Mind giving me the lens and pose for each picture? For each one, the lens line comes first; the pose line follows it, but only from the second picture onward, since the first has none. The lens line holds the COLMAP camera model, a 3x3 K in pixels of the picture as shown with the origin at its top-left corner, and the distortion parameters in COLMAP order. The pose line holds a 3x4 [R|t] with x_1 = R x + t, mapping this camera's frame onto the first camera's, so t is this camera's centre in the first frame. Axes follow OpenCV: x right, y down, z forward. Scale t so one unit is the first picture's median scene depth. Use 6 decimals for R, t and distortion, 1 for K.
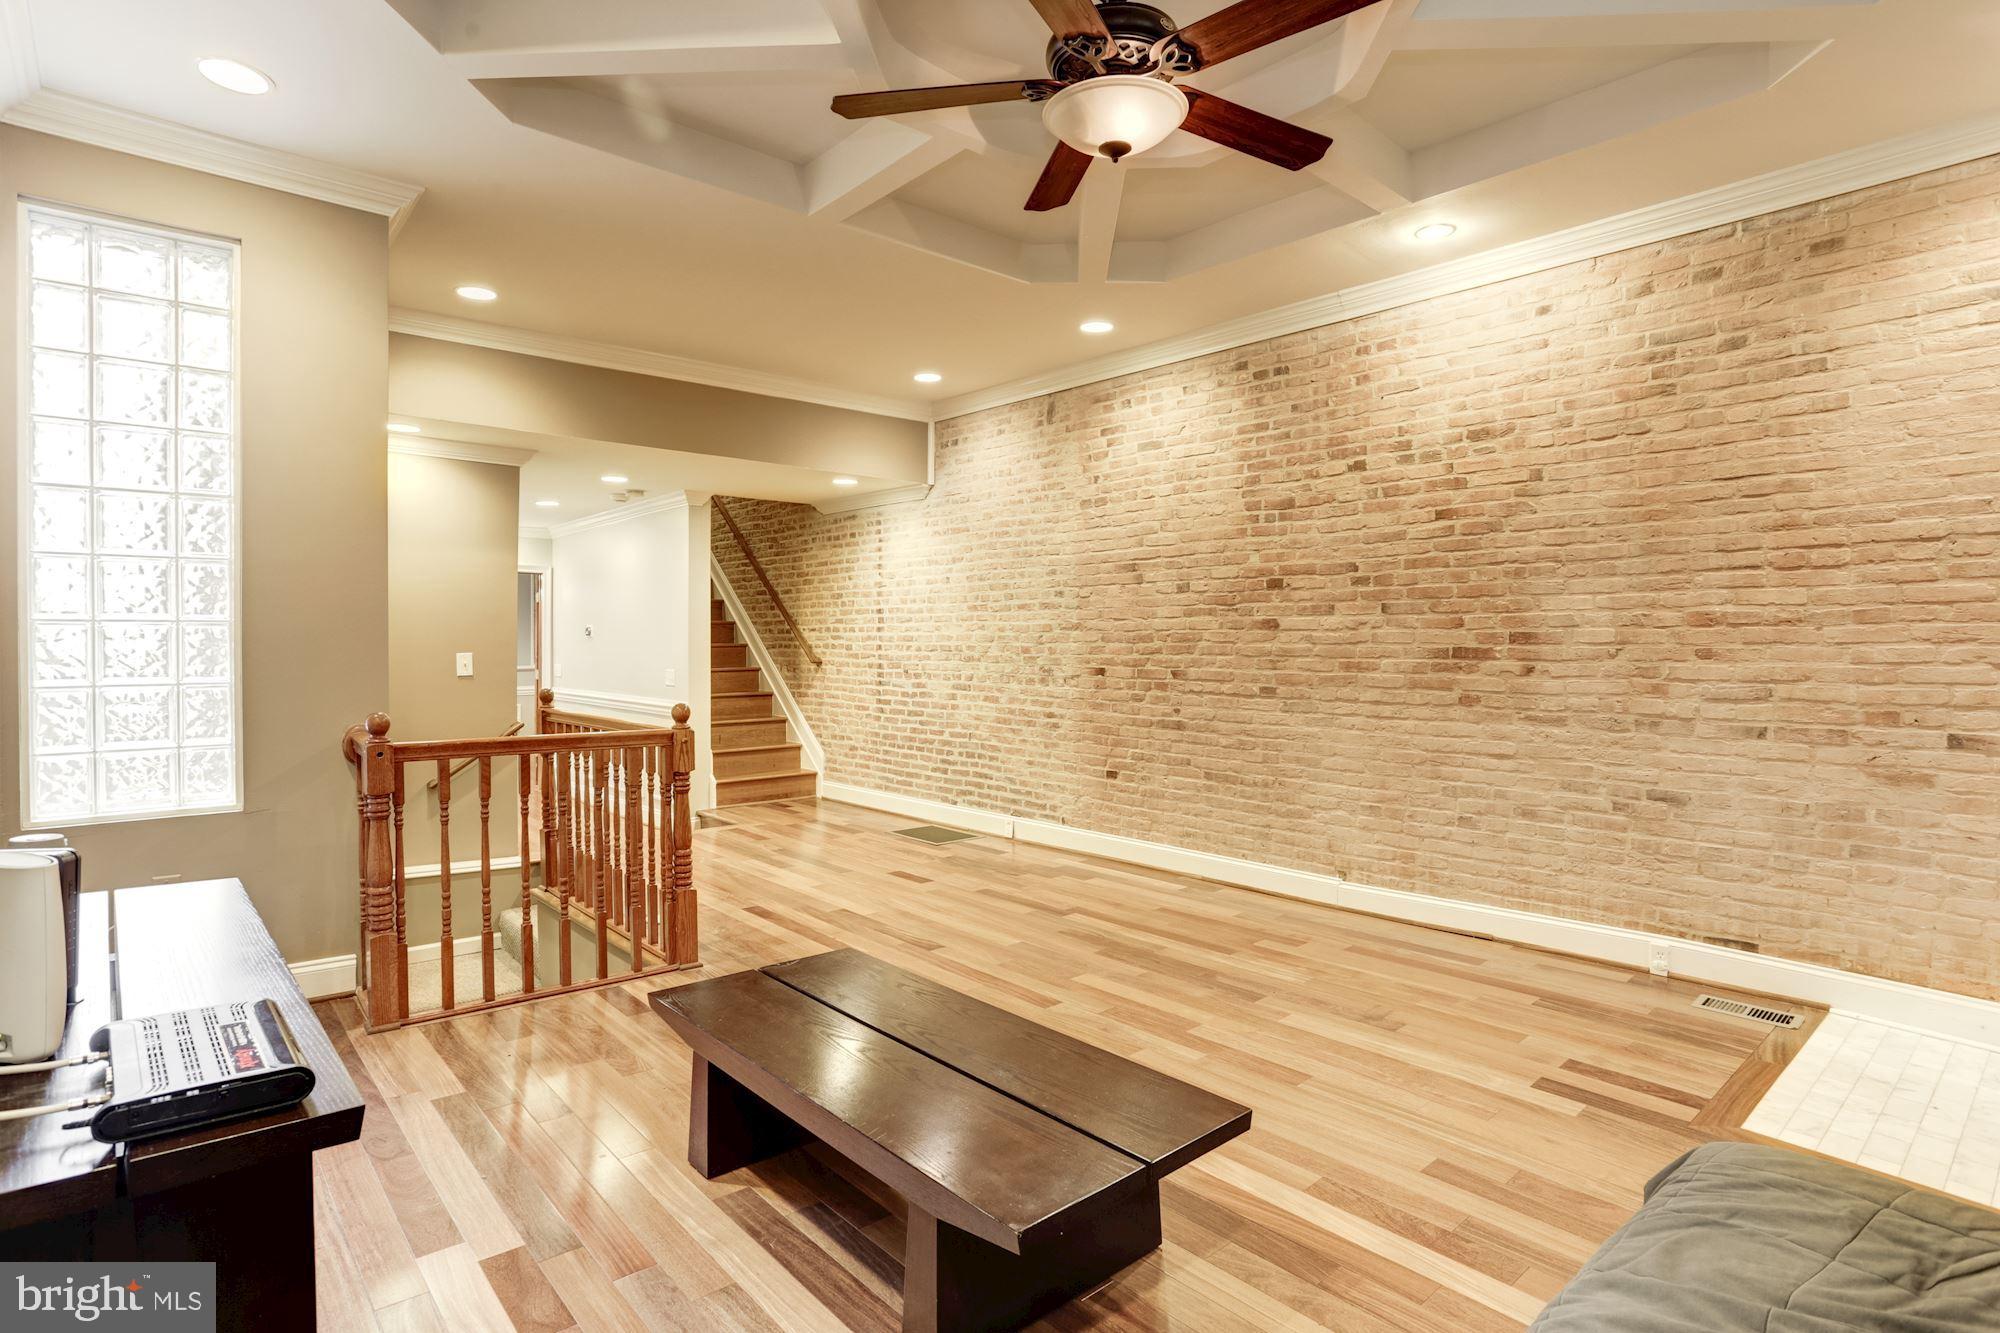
lens RADIAL K [[999.0, 0, 1032.7], [0, 999.0, 672.1], [0, 0, 1]] dist [-0.060794, 0.030595]
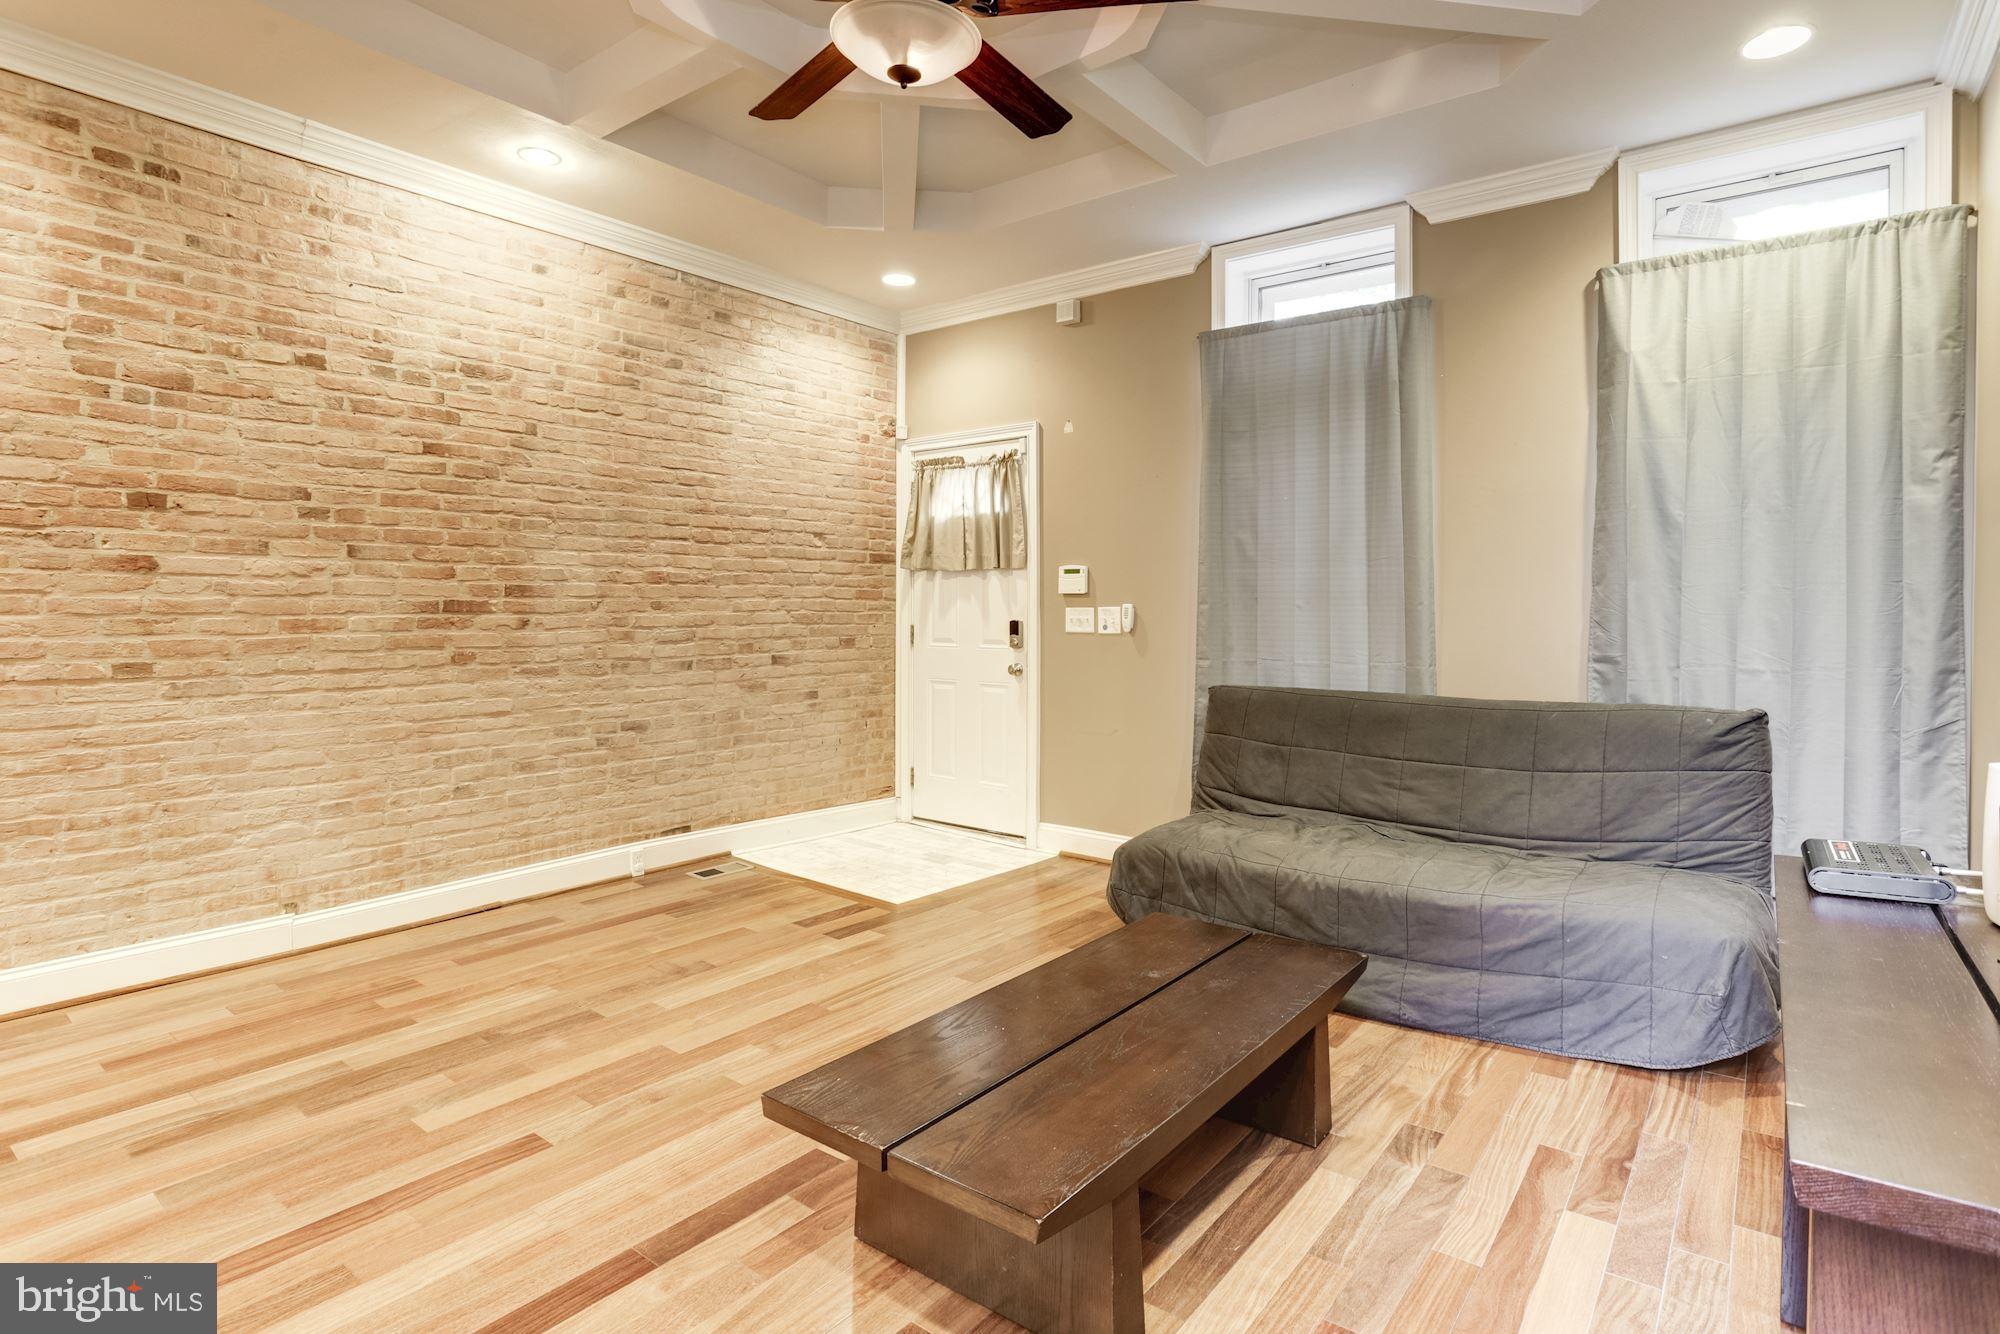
lens RADIAL K [[999.0, 0, 1010.8], [0, 999.0, 640.9], [0, 0, 1]] dist [-0.060794, 0.030595]
pose [[-0.150742, -0.035825, 0.987924, -0.555985], [0.026533, 0.998837, 0.040269, -0.011248], [-0.988217, 0.032283, -0.149616, 0.660969]]
